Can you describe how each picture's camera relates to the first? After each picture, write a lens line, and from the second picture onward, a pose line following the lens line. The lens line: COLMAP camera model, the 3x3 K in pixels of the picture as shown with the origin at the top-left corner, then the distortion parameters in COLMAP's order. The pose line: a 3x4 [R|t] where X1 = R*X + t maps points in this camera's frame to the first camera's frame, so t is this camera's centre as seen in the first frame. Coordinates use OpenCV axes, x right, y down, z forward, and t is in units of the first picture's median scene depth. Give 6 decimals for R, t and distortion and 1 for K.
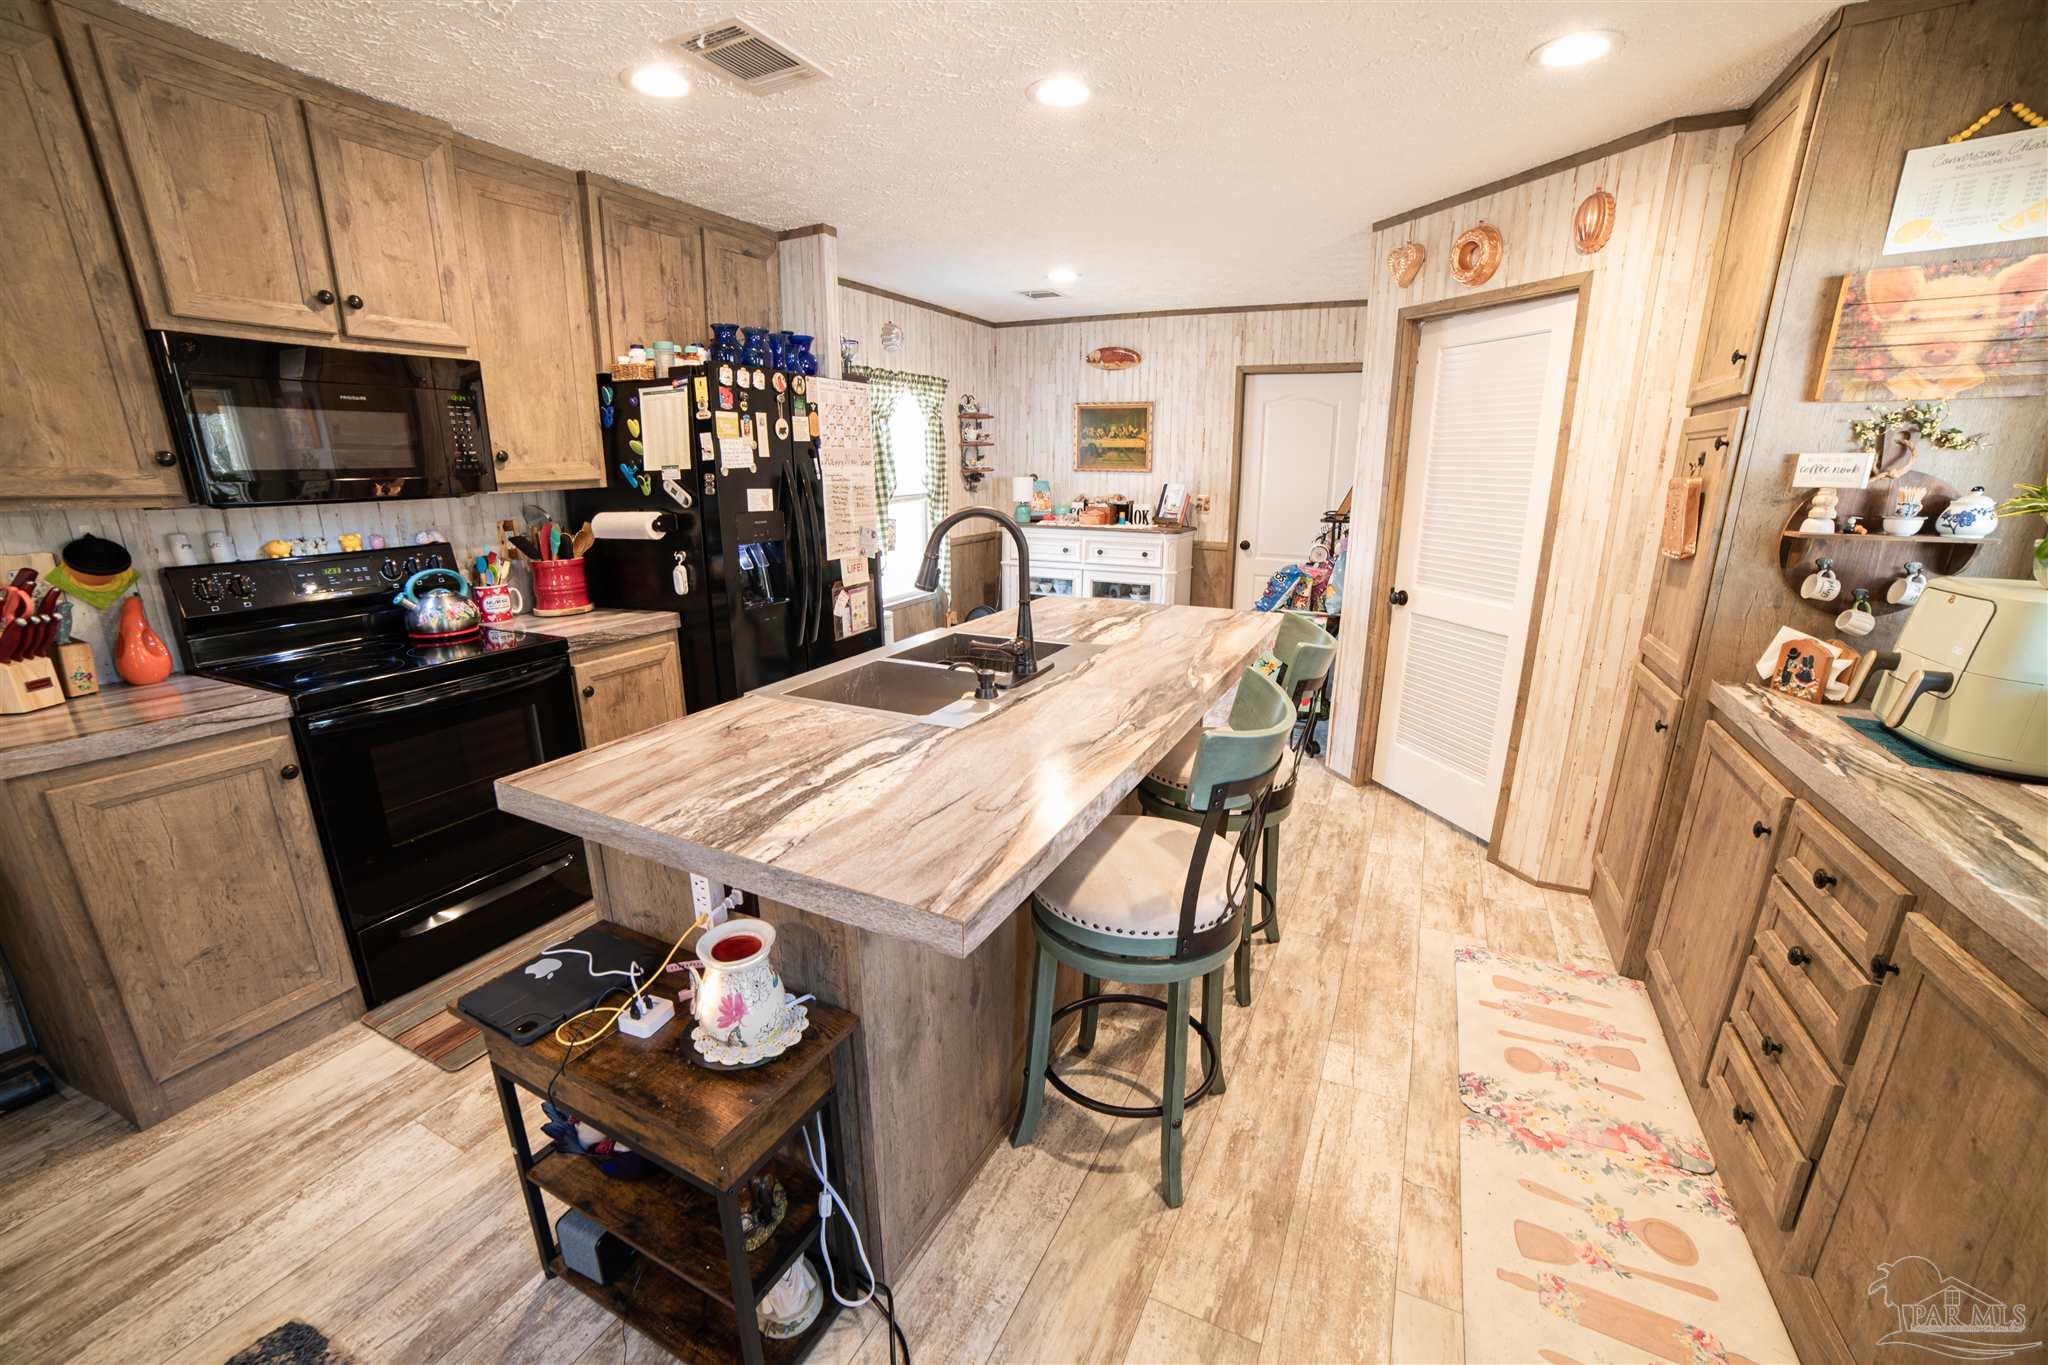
lens RADIAL K [[827.0, 0, 1029.4], [0, 827.0, 691.9], [0, 0, 1]] dist [-0.096407, 0.032095]
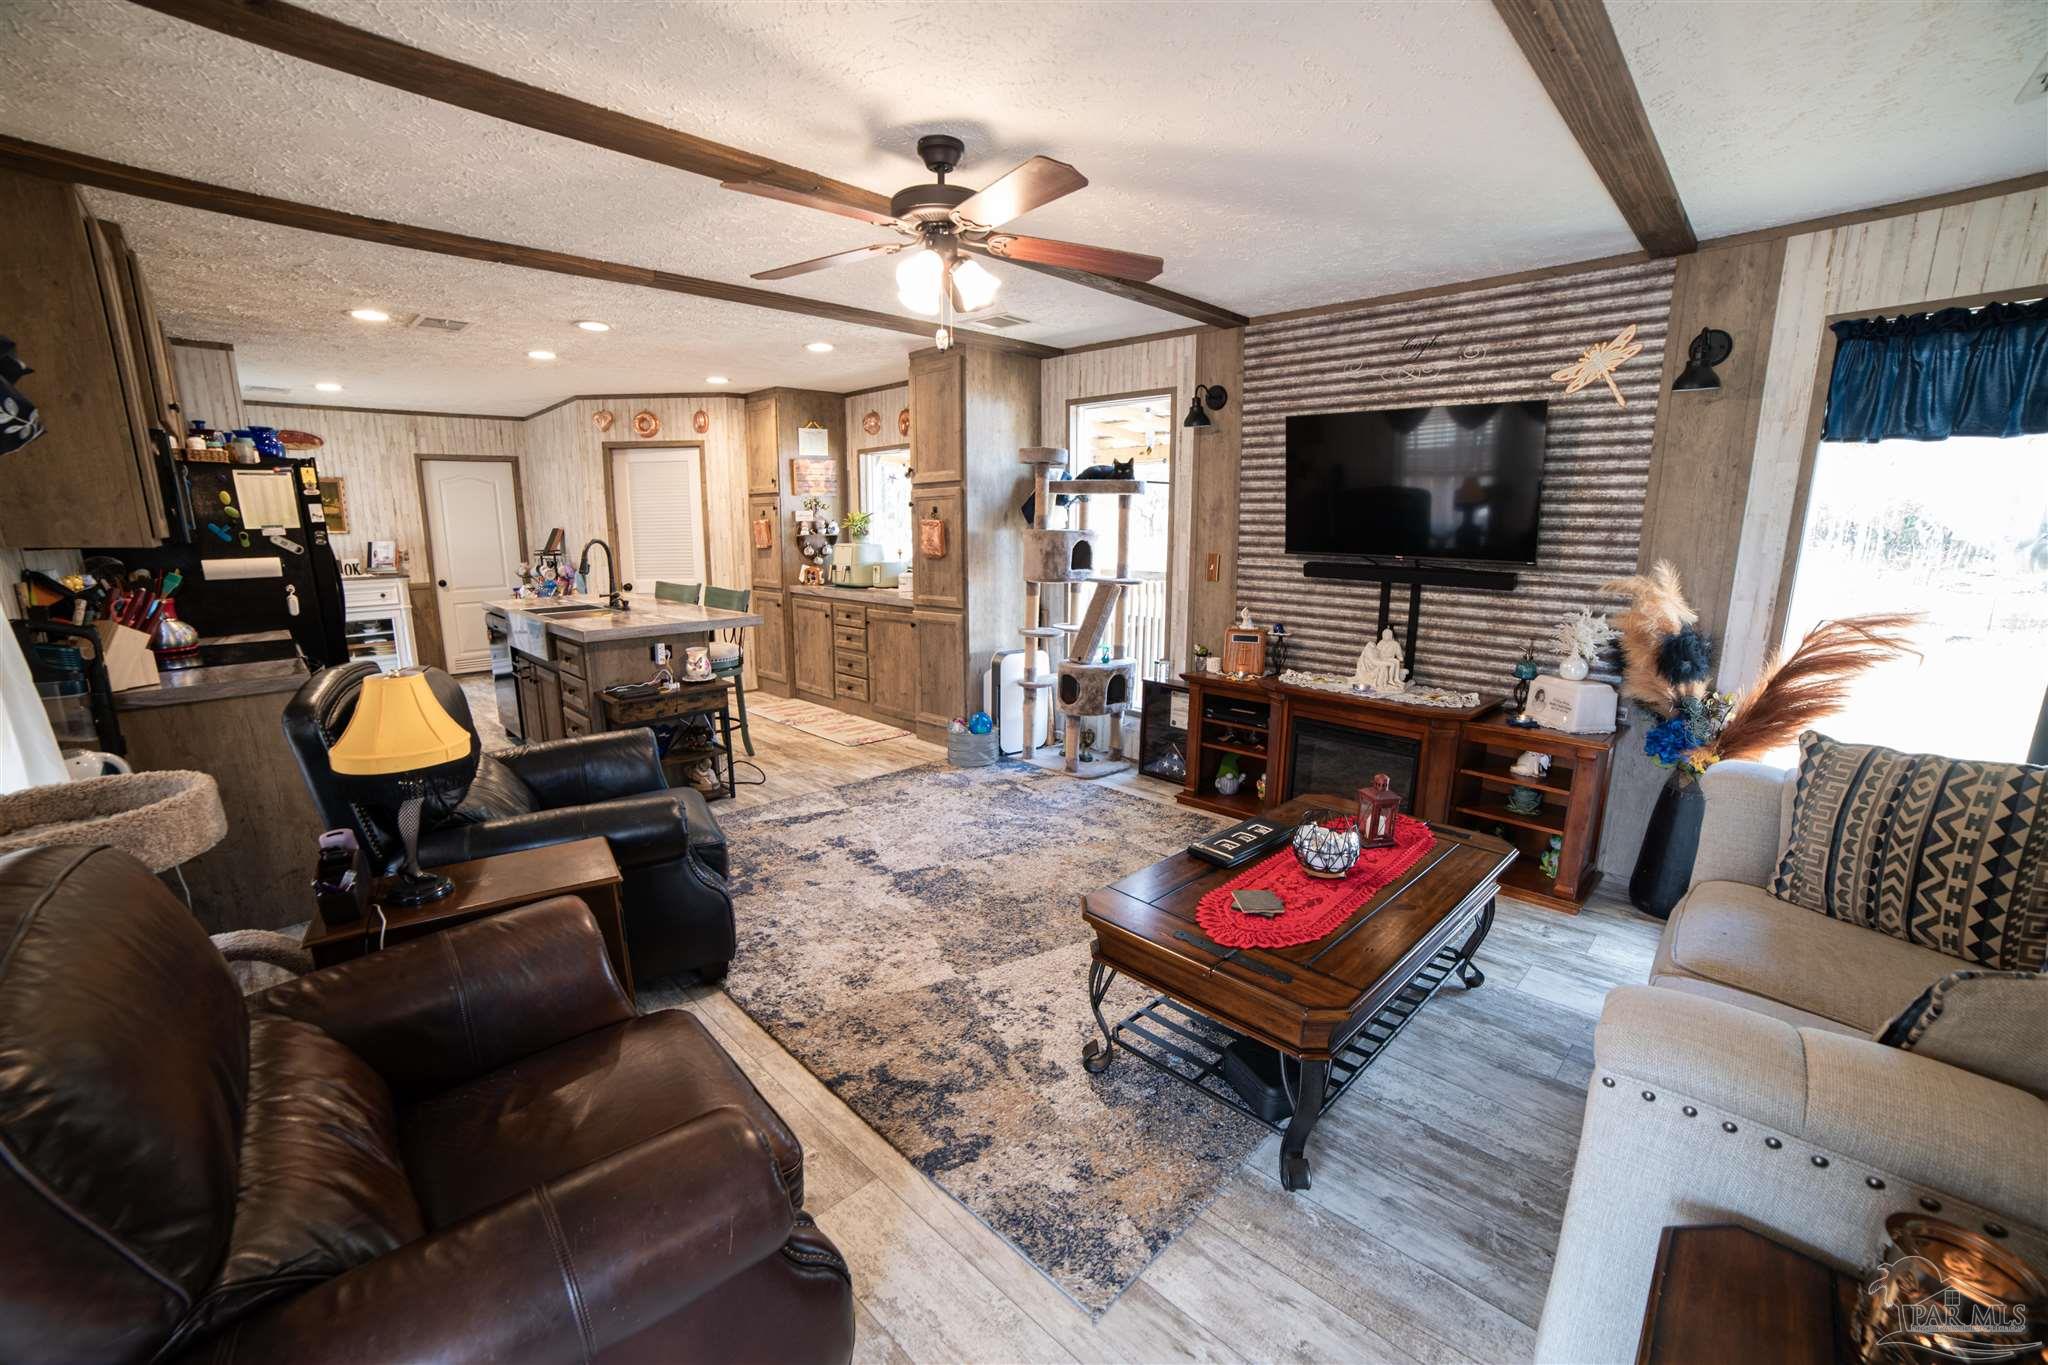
lens RADIAL K [[827.0, 0, 1029.4], [0, 827.0, 691.9], [0, 0, 1]] dist [-0.096407, 0.032095]
pose [[0.329824, -0.195328, 0.923614, -1.368791], [0.254396, 0.960558, 0.112296, 0.195862], [-0.909120, 0.197926, 0.366506, -0.685167]]
